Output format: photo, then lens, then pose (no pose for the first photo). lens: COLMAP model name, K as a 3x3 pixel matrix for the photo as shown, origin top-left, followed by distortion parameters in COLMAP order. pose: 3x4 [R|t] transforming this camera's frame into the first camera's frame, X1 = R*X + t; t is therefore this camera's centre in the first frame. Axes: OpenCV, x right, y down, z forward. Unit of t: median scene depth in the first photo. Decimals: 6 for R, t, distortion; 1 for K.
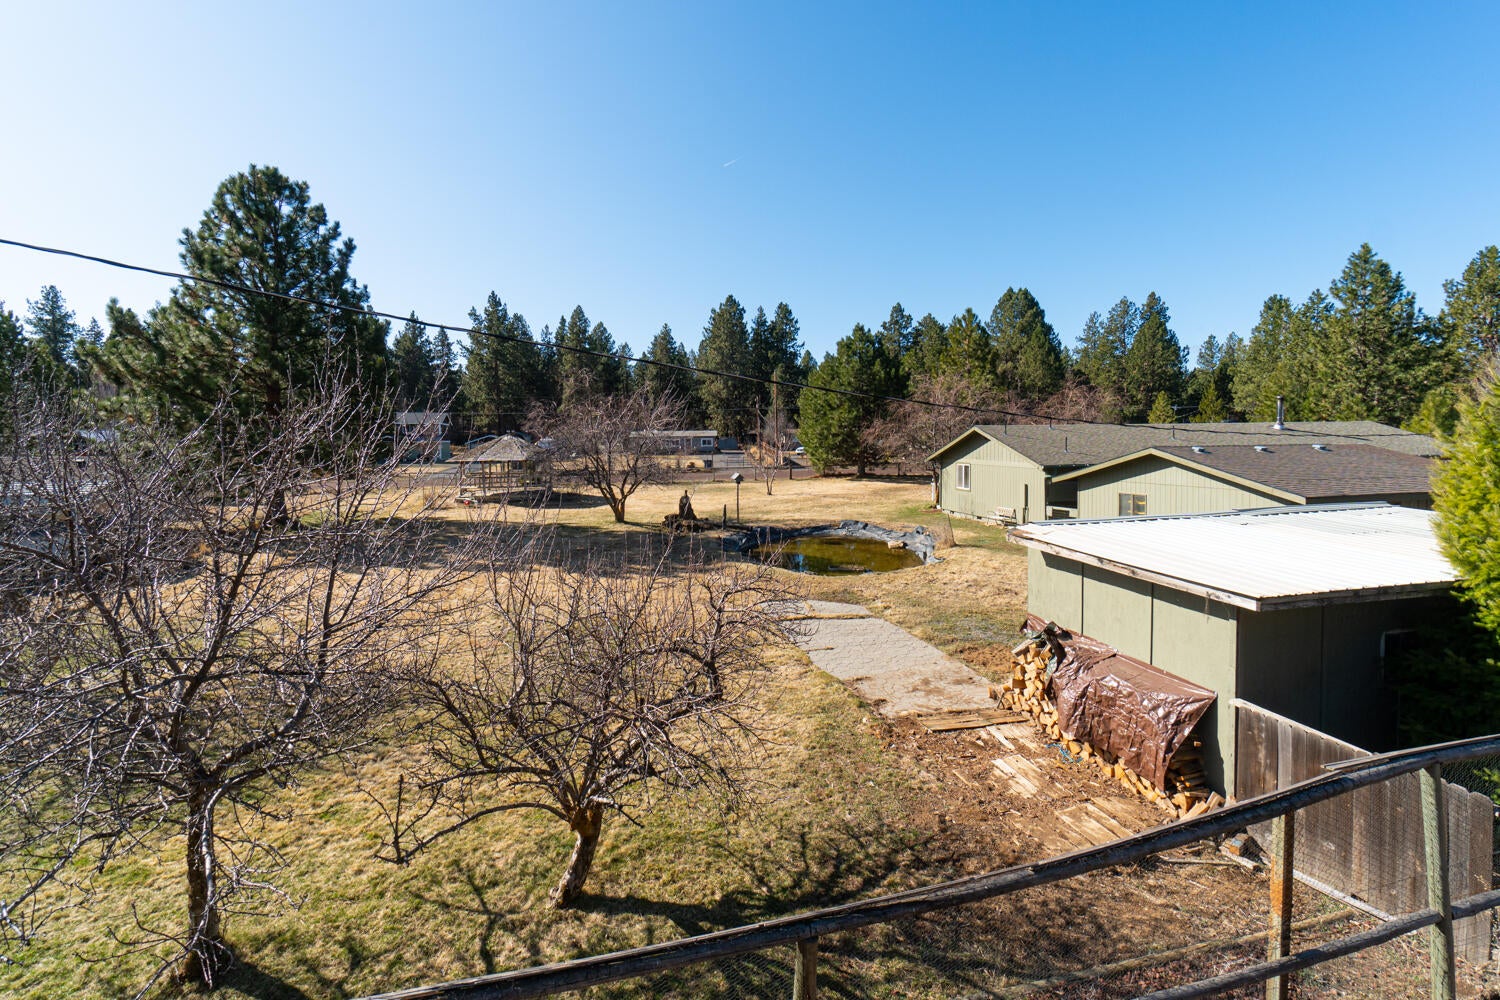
lens RADIAL K [[725.5, 0, 742.7], [0, 725.5, 472.5], [0, 0, 1]] dist [-0.002161, -0.000401]
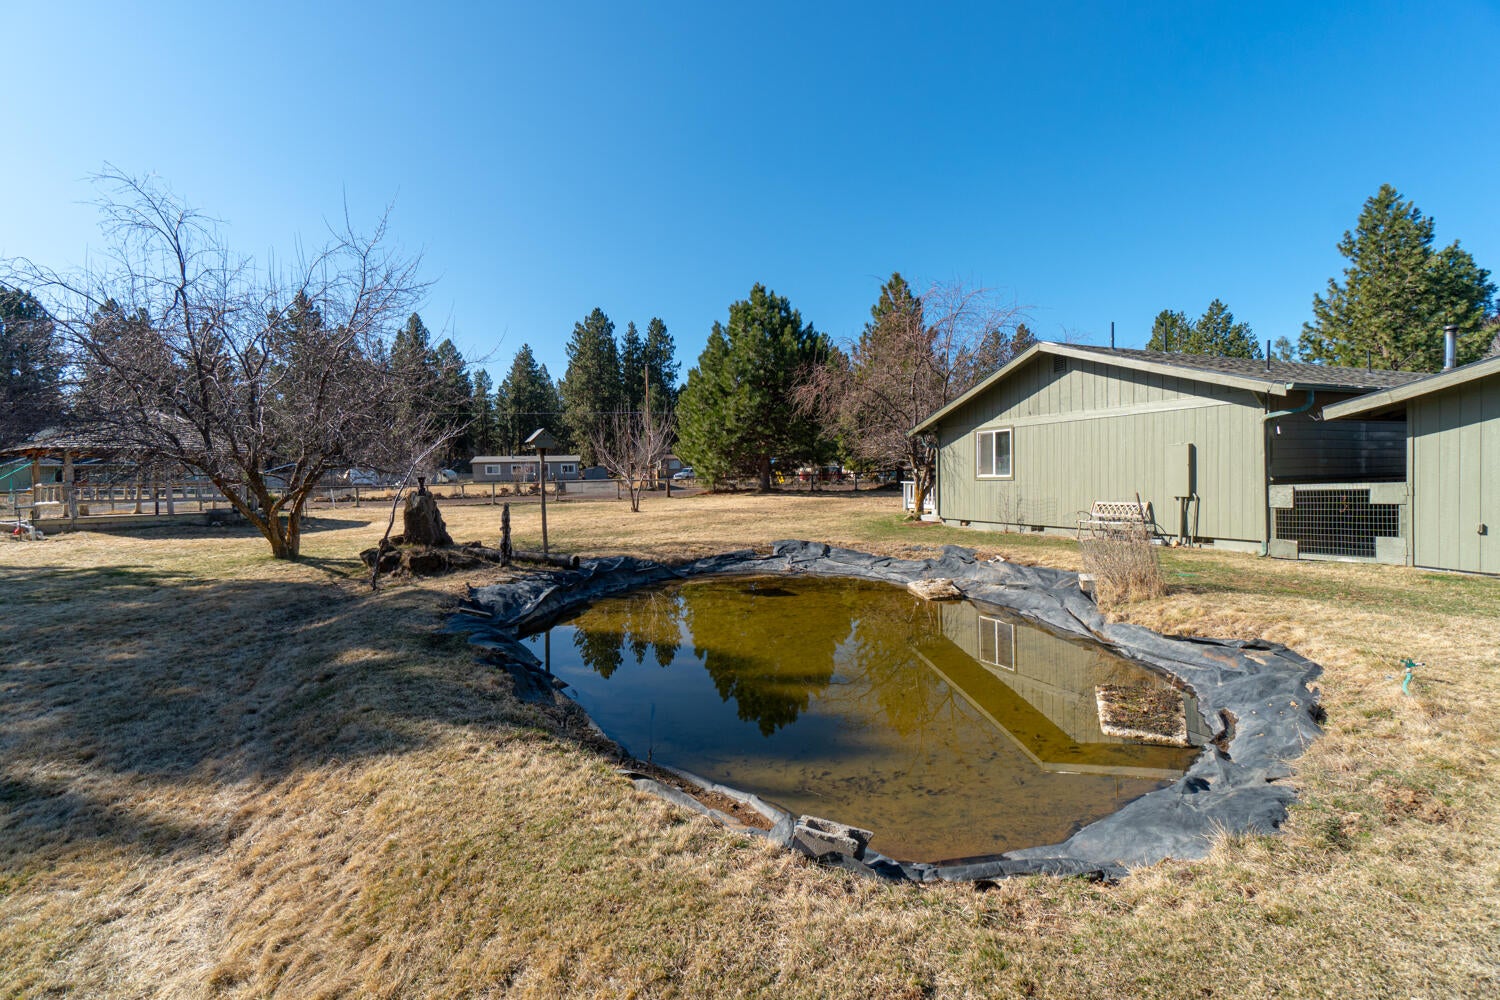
lens RADIAL K [[715.9, 0, 750.0], [0, 715.9, 500.0], [0, 0, 1]] dist [-0.002510, -0.000154]
pose [[0.983734, -0.016002, 0.178918, 0.007477], [0.019174, 0.999688, -0.016016, 0.010071], [-0.178606, 0.019186, 0.983734, 0.116670]]
